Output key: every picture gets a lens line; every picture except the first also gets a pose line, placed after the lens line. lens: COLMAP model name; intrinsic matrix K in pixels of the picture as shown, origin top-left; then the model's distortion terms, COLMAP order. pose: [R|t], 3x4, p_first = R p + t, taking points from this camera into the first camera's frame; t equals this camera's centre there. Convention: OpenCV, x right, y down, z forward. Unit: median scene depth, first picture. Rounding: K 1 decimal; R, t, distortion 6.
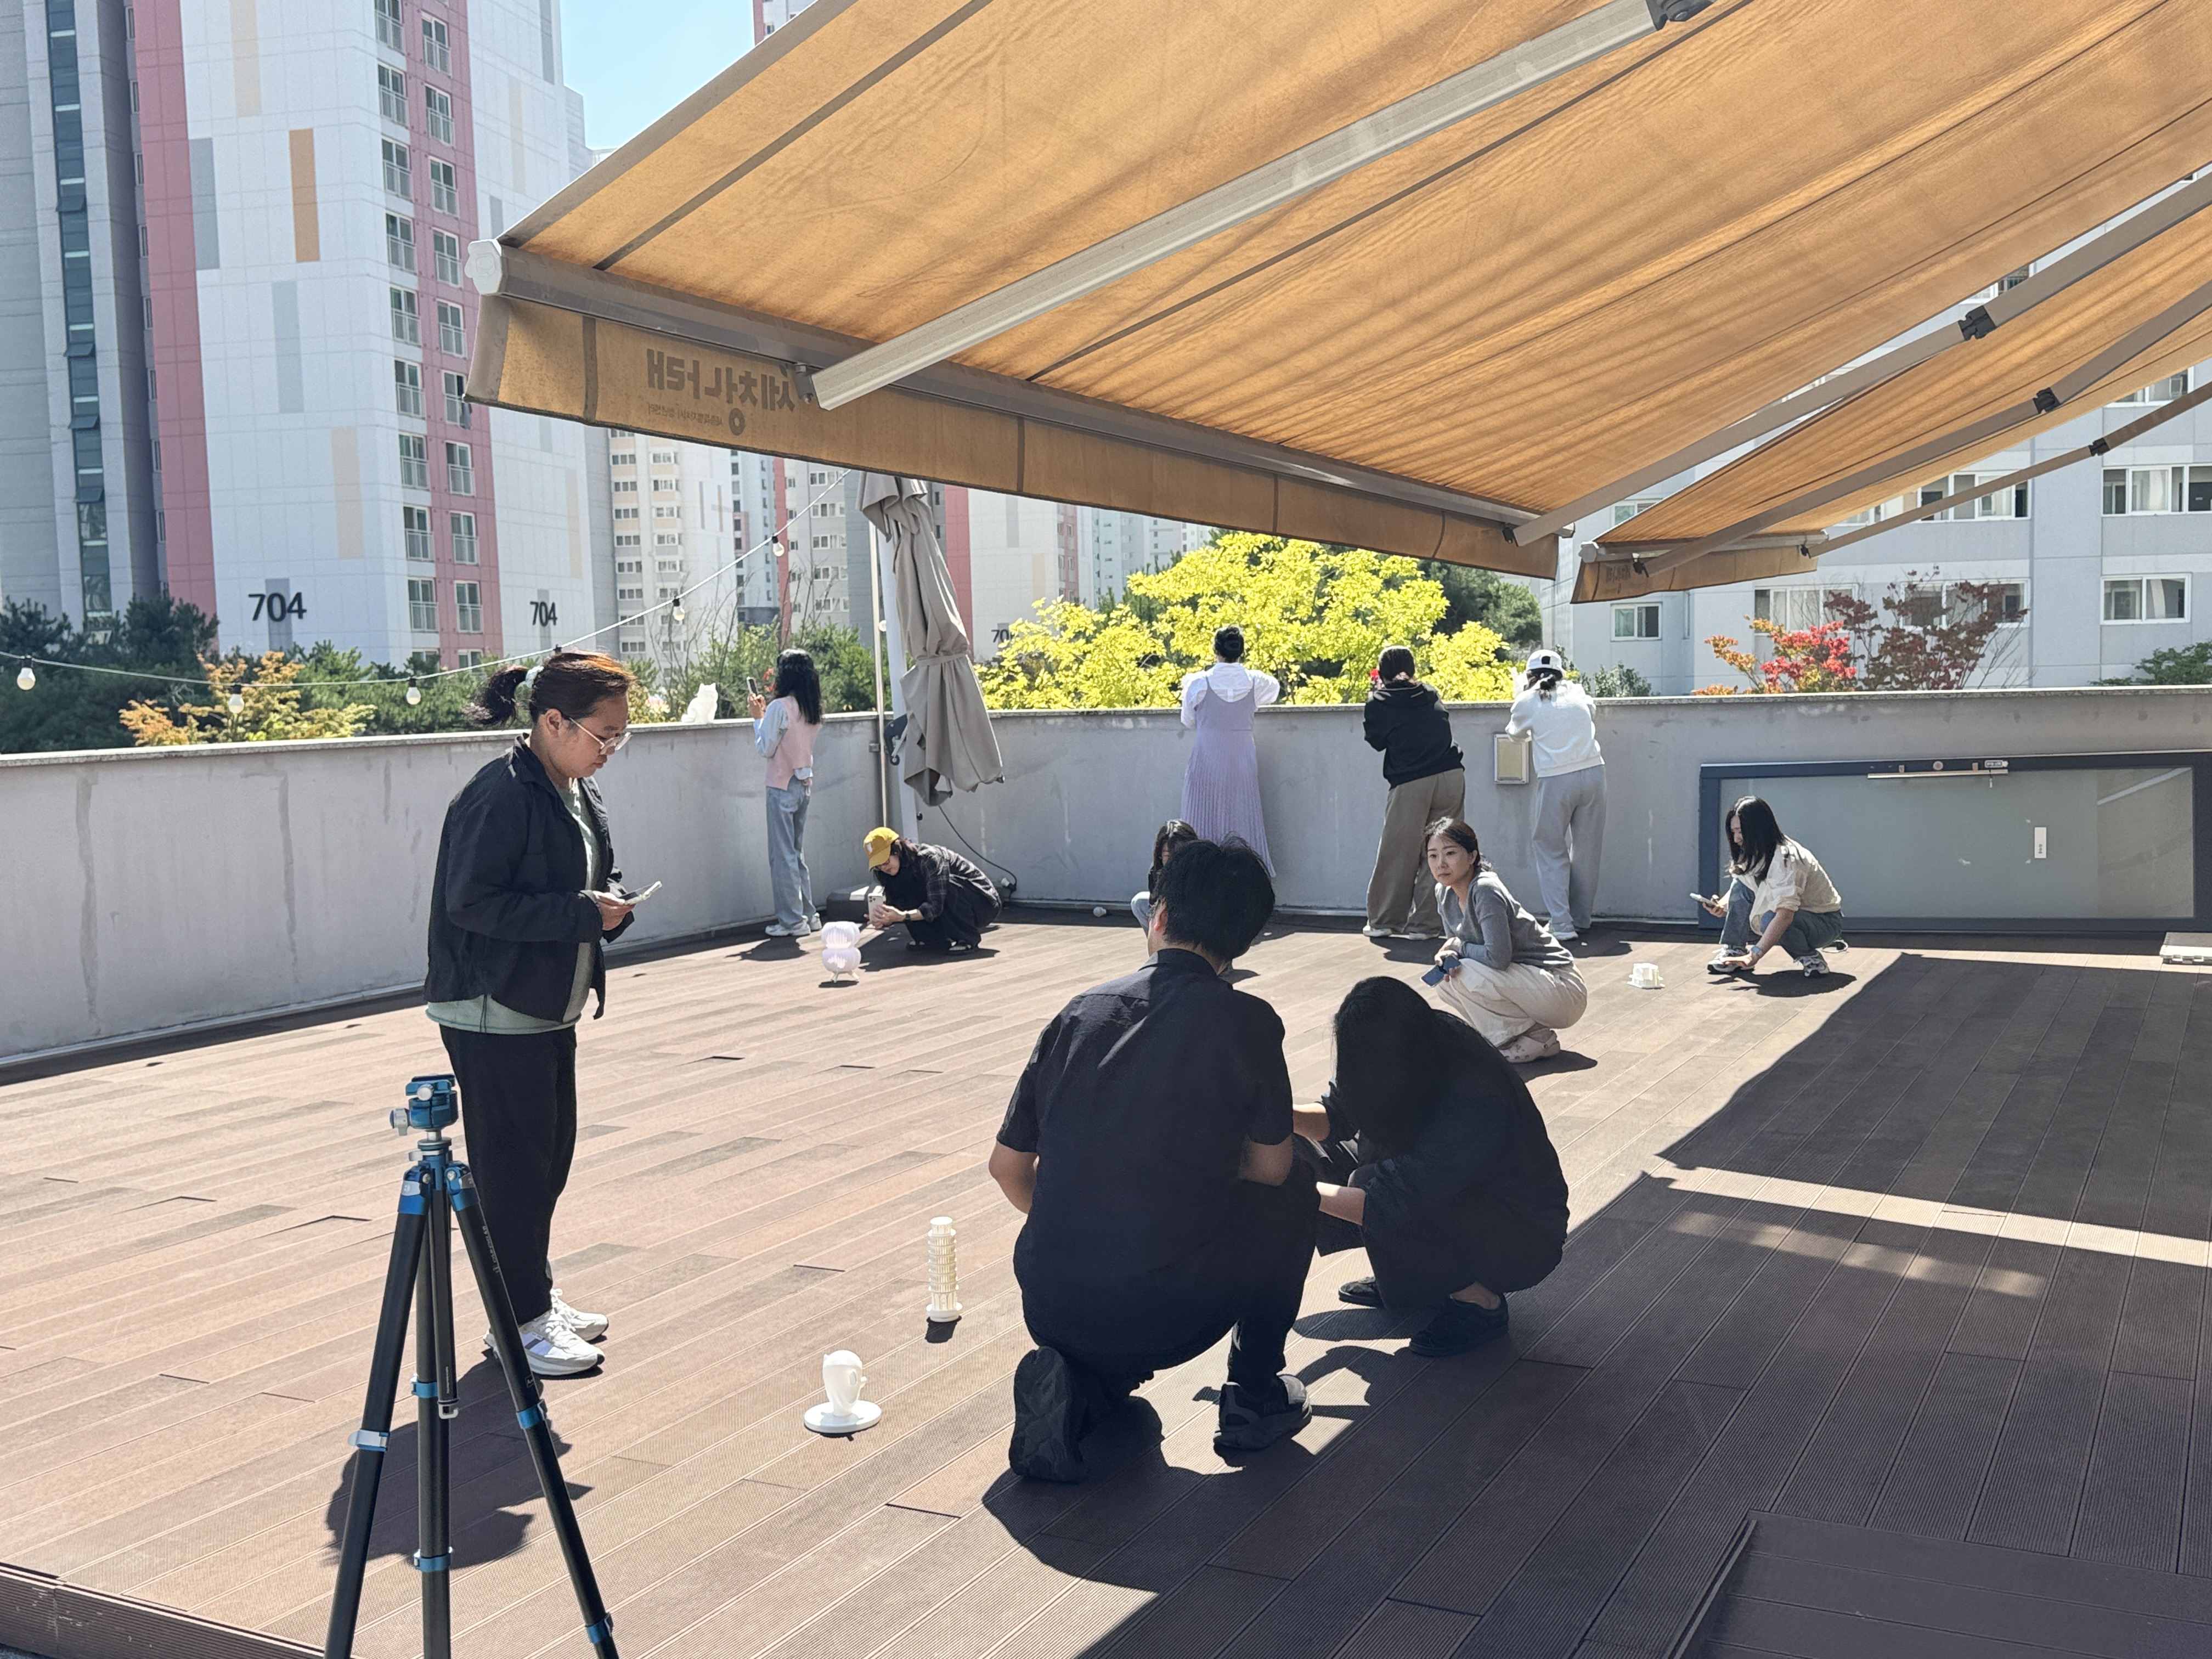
lens RADIAL K [[2222.1, 0, 1106.0], [0, 2222.1, 829.5], [0, 0, 1]] dist [0.188184, -0.344572]
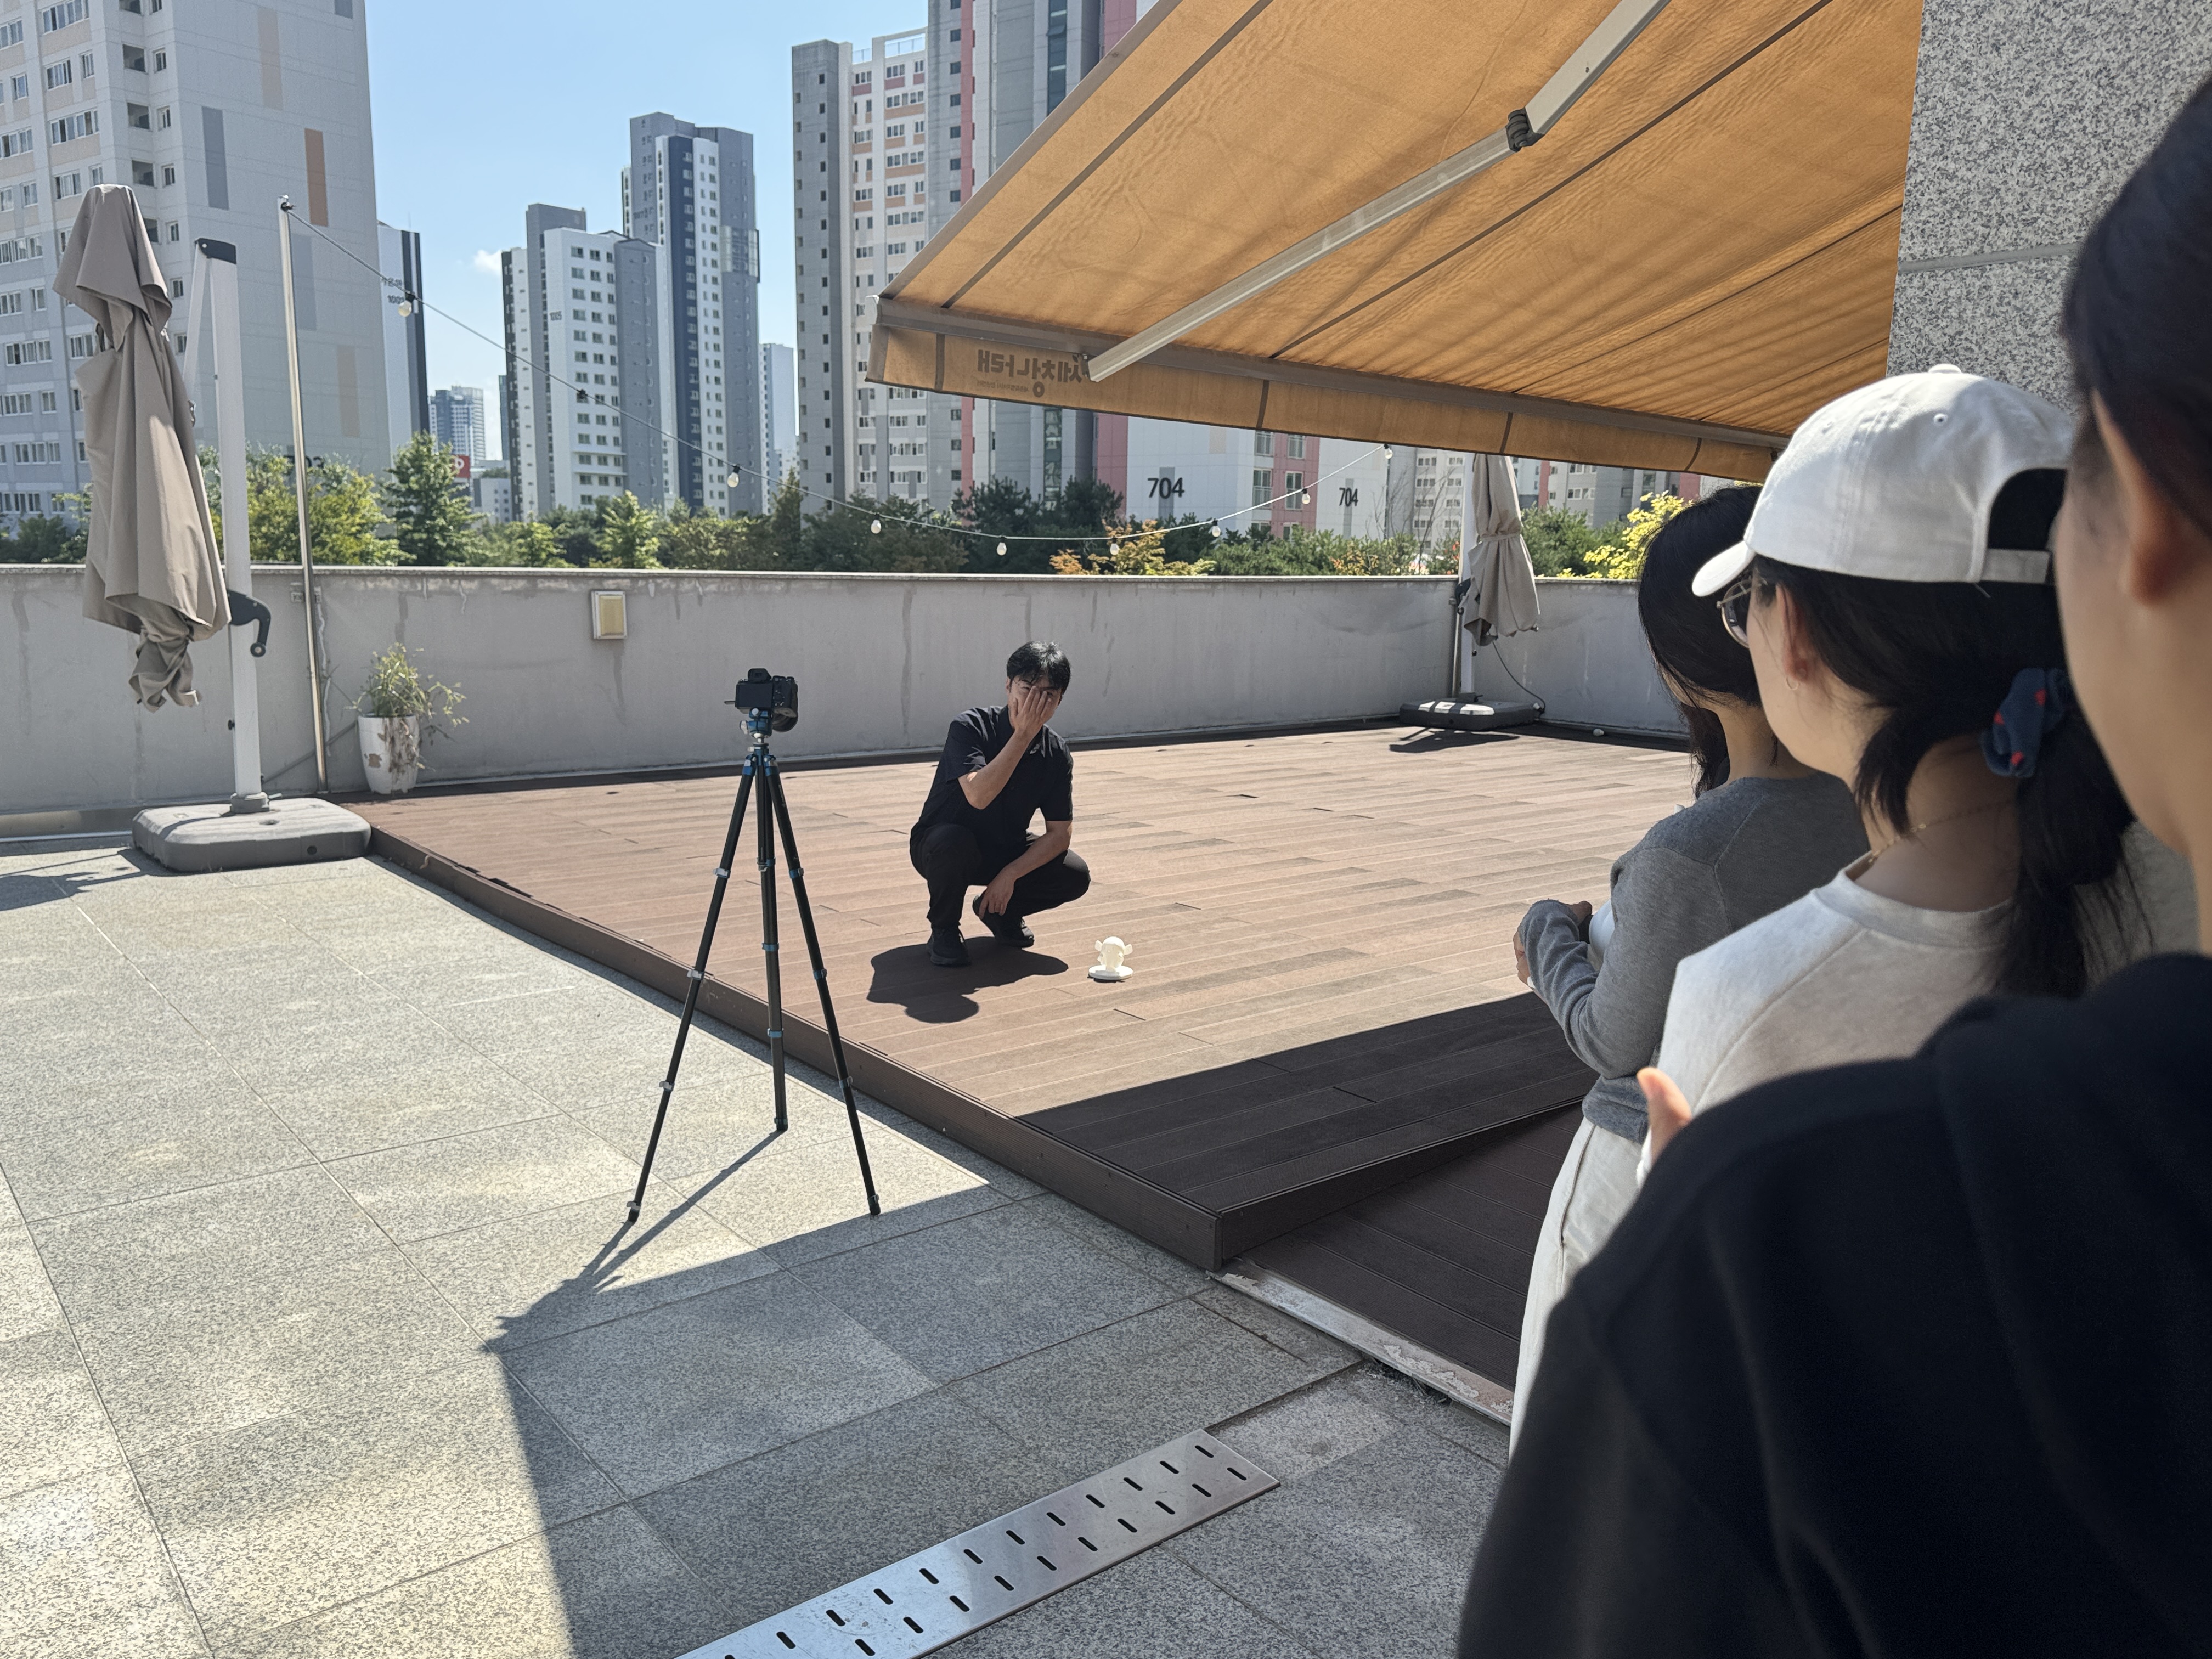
lens RADIAL K [[1687.8, 0, 1106.0], [0, 1687.8, 829.5], [0, 0, 1]] dist [0.196230, -0.424706]
pose [[0.920927, 0.107732, -0.374549, 0.116487], [-0.071629, 0.991452, 0.109053, 0.003680], [0.383096, -0.073601, 0.920771, -0.069182]]
